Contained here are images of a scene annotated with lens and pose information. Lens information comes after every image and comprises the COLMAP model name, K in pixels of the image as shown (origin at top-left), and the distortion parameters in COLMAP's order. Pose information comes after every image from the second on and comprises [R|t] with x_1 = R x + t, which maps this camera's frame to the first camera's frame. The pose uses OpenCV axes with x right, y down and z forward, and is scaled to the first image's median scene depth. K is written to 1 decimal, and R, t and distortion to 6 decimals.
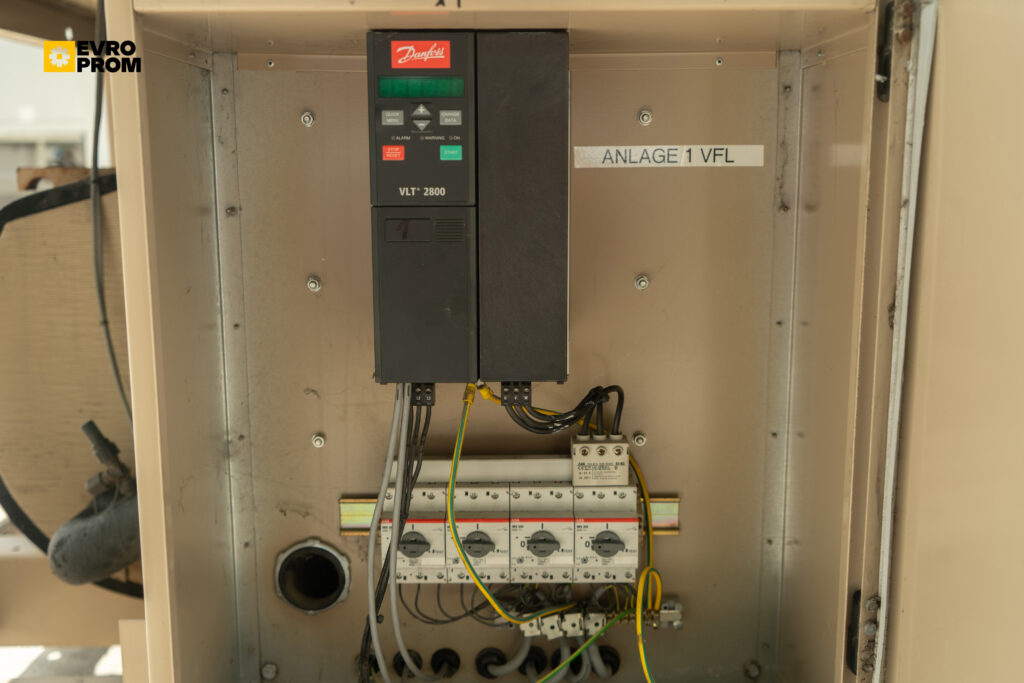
lens RADIAL K [[1034.4, 0, 508.1], [0, 1034.4, 339.3], [0, 0, 1]] dist [0.040564, 0.000000]
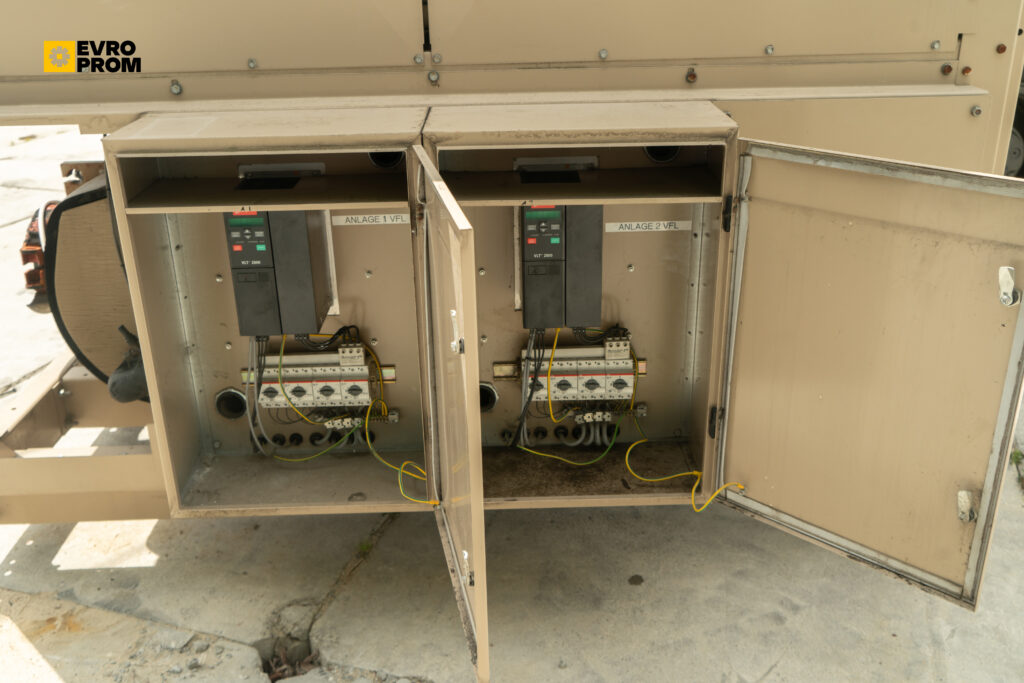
lens RADIAL K [[962.1, 0, 518.5], [0, 962.1, 345.1], [0, 0, 1]] dist [0.010052, 0.000000]
pose [[0.999607, -0.020790, 0.018801, 0.406309], [0.015832, 0.972254, 0.233391, -0.381694], [-0.023132, -0.233002, 0.972201, -1.033310]]
